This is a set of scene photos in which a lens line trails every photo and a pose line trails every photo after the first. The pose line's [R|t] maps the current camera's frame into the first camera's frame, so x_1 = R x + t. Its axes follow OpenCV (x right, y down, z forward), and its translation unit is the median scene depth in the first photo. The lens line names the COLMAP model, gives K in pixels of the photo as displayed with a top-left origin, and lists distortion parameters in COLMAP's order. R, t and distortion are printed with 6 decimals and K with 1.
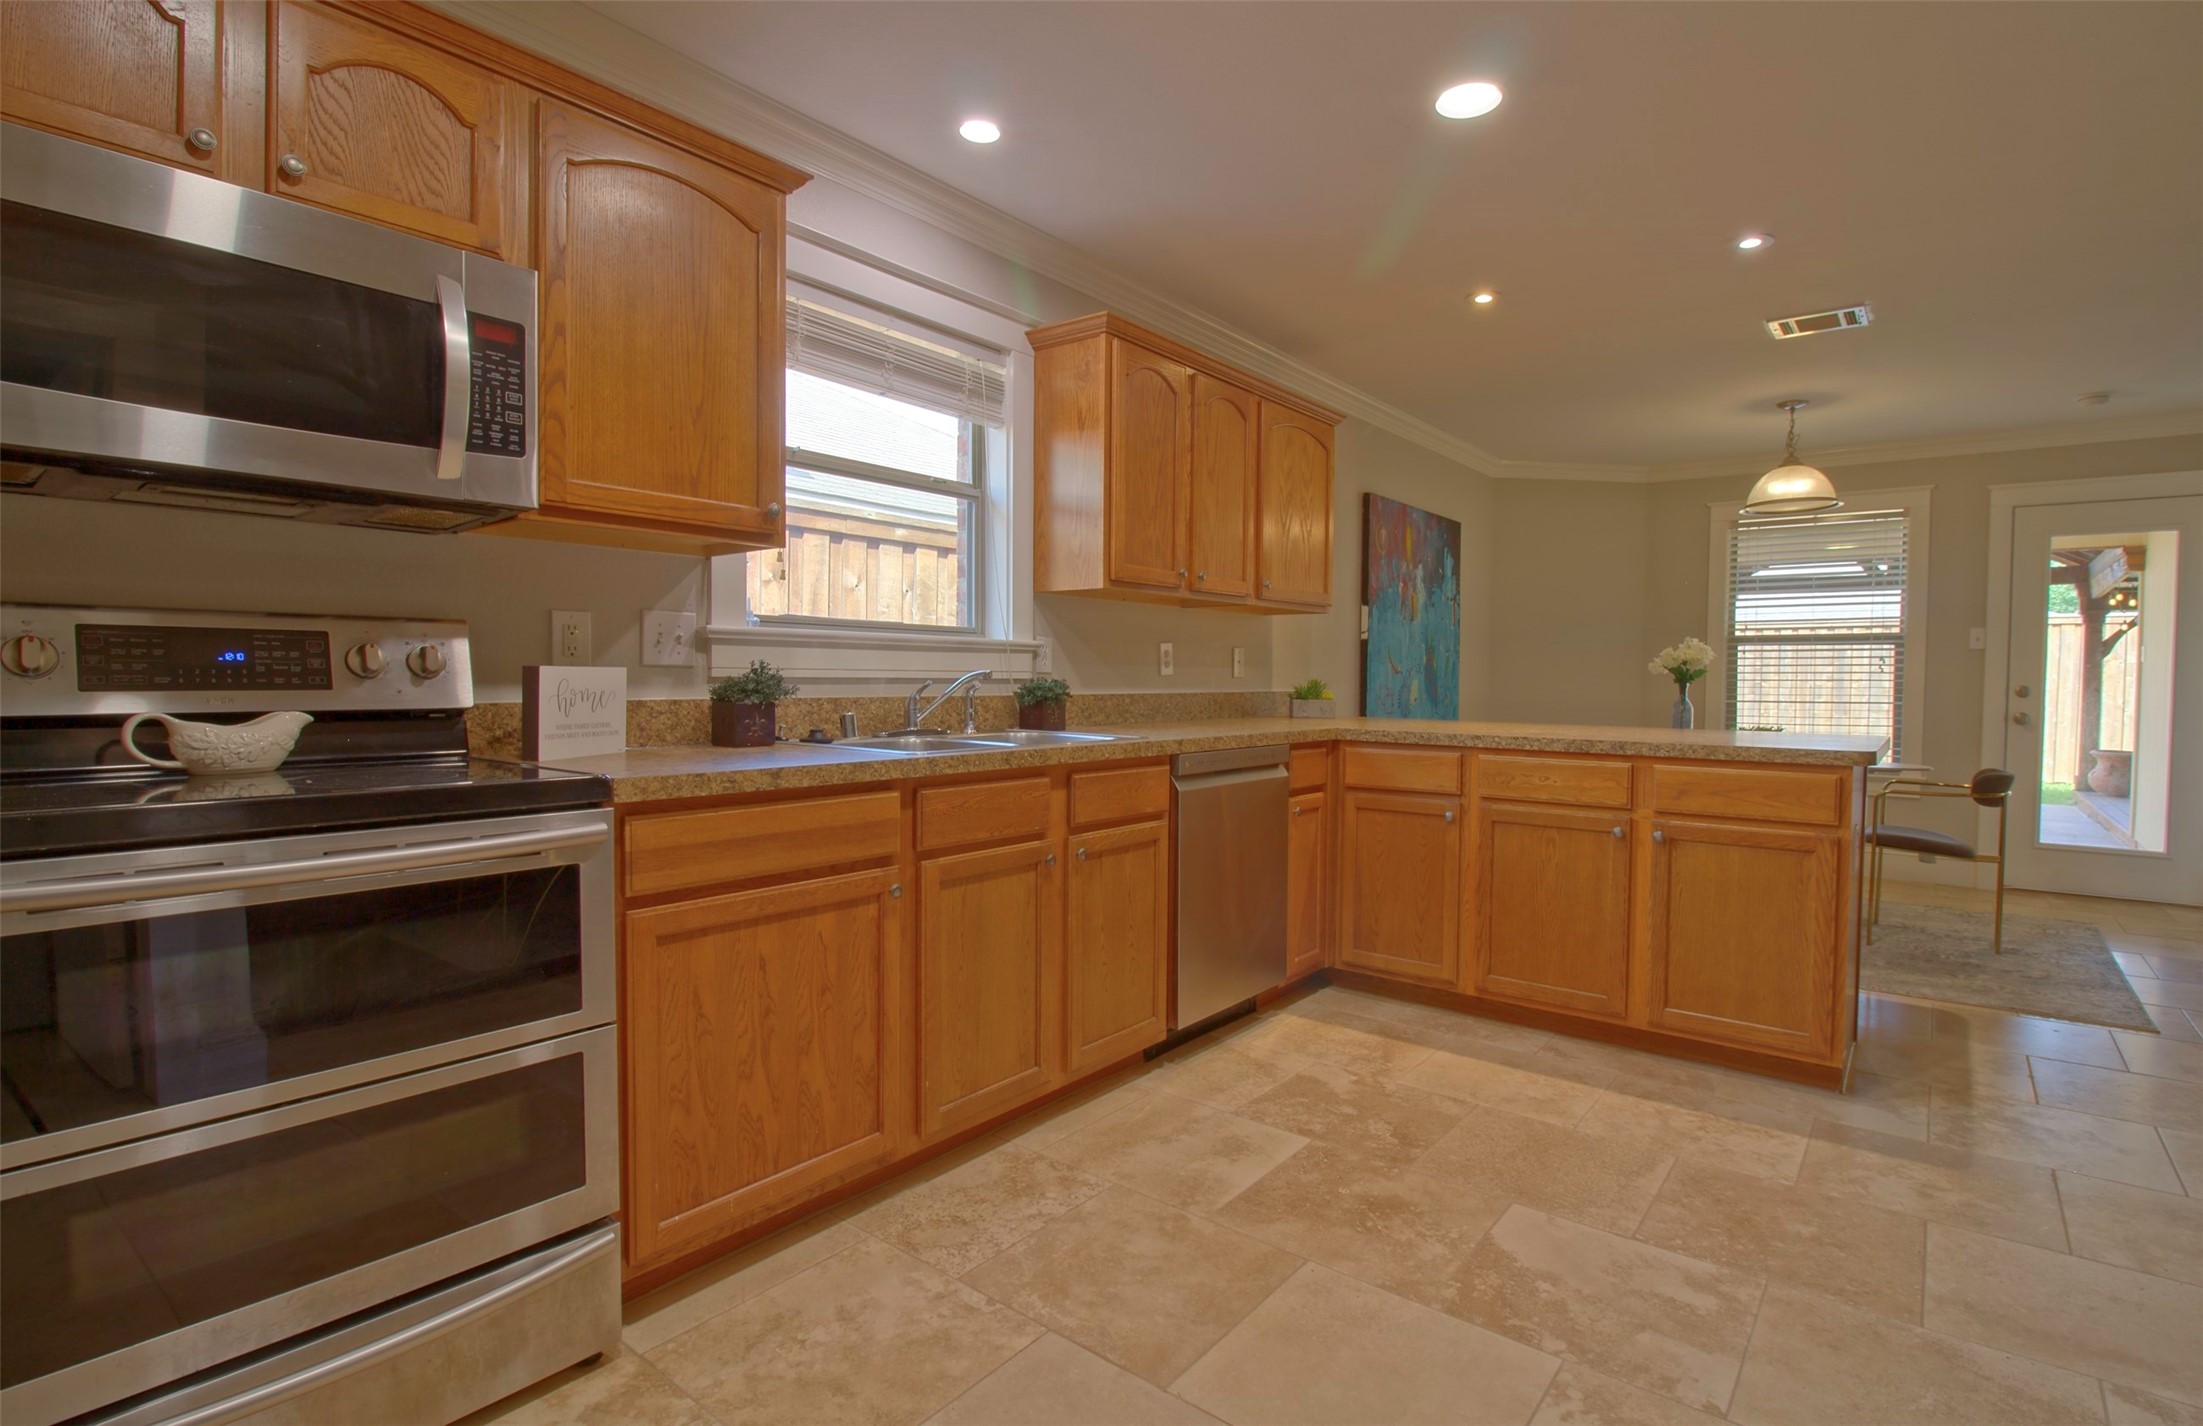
lens RADIAL K [[1053.4, 0, 1108.6], [0, 1053.4, 705.9], [0, 0, 1]] dist [-0.012799, -0.004265]
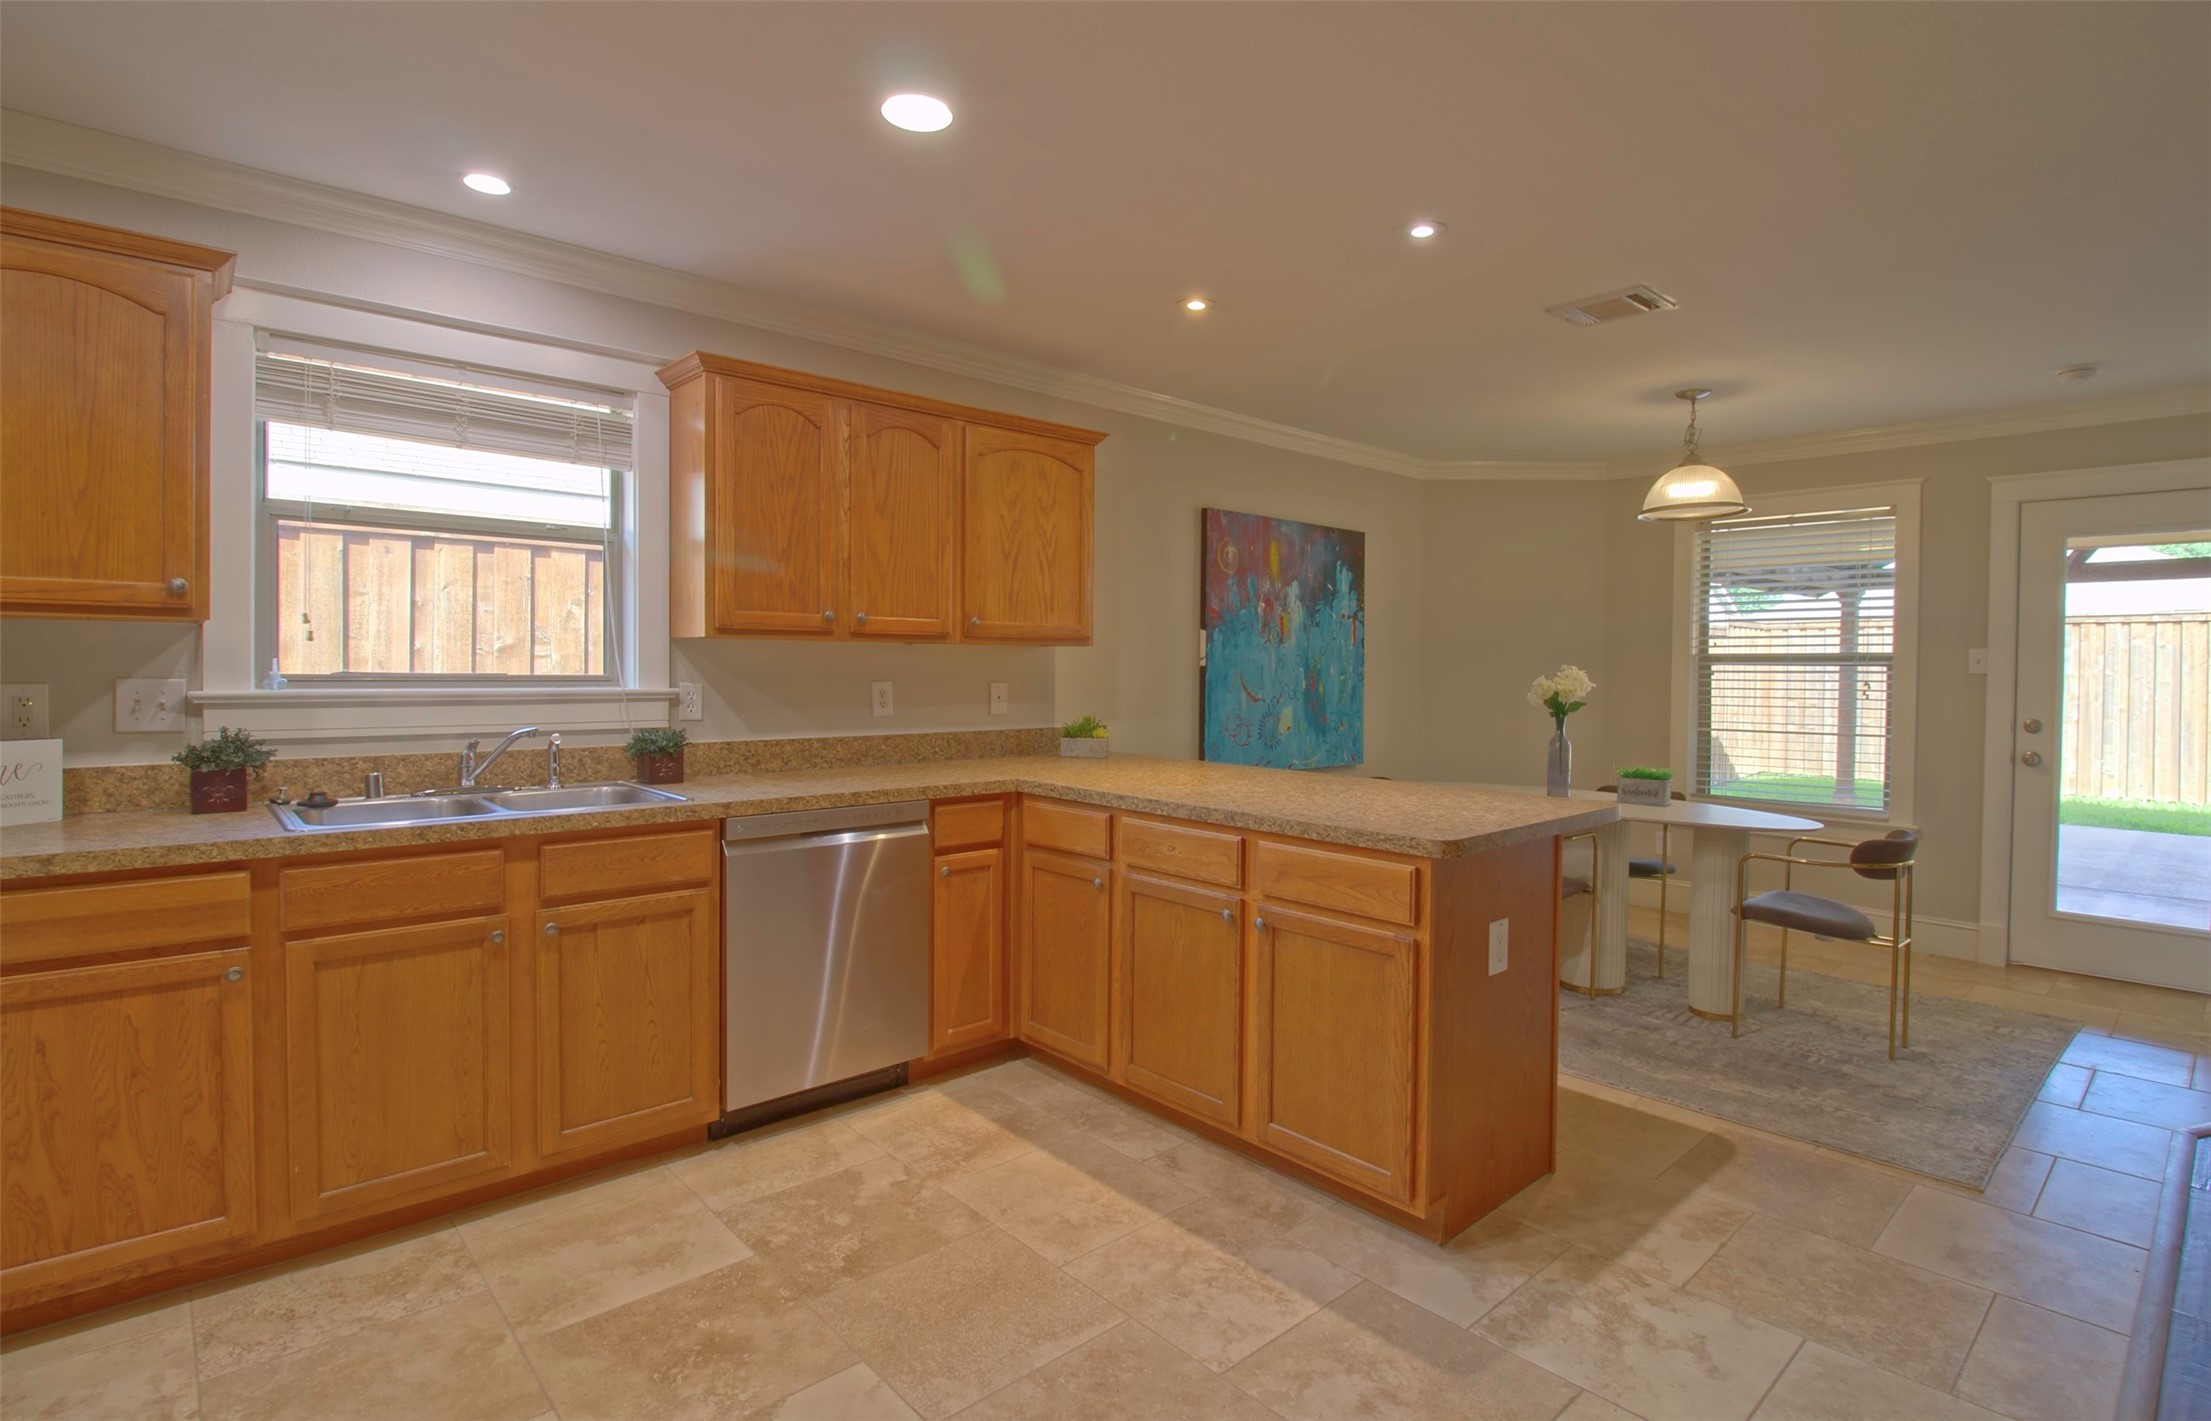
lens RADIAL K [[1070.4, 0, 1104.6], [0, 1070.4, 680.4], [0, 0, 1]] dist [-0.008538, -0.008064]
pose [[0.987044, 0.002215, -0.160432, 0.536976], [-0.004880, 0.999857, -0.016217, -0.061345], [0.160373, 0.016790, 0.986914, 0.103969]]
